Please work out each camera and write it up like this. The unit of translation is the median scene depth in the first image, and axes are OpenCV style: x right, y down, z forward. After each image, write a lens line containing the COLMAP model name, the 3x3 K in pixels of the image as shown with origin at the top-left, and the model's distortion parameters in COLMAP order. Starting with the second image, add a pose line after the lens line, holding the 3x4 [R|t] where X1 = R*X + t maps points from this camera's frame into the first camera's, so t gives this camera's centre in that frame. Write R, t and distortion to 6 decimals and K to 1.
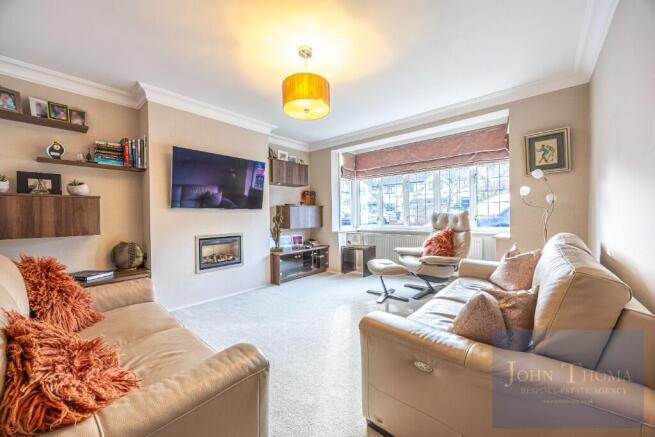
lens RADIAL K [[251.0, 0, 327.5], [0, 251.0, 218.5], [0, 0, 1]] dist [0.000526, -0.000062]
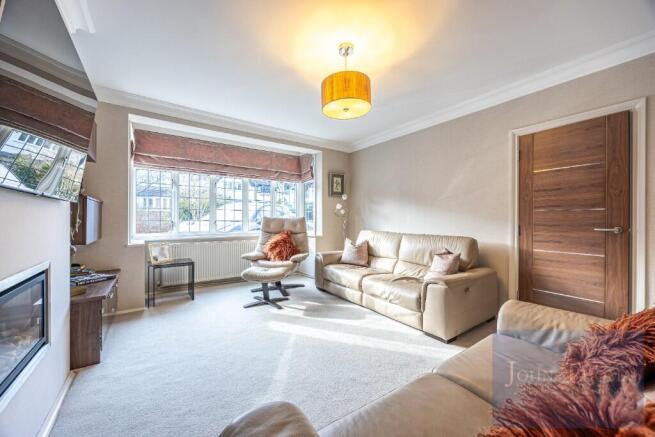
lens RADIAL K [[251.0, 0, 327.5], [0, 251.0, 218.5], [0, 0, 1]] dist [0.000526, -0.000062]
pose [[0.227490, 0.020558, 0.973563, -0.688144], [0.006667, 0.999721, -0.022668, 0.006736], [-0.973758, 0.011647, 0.227289, 0.571005]]
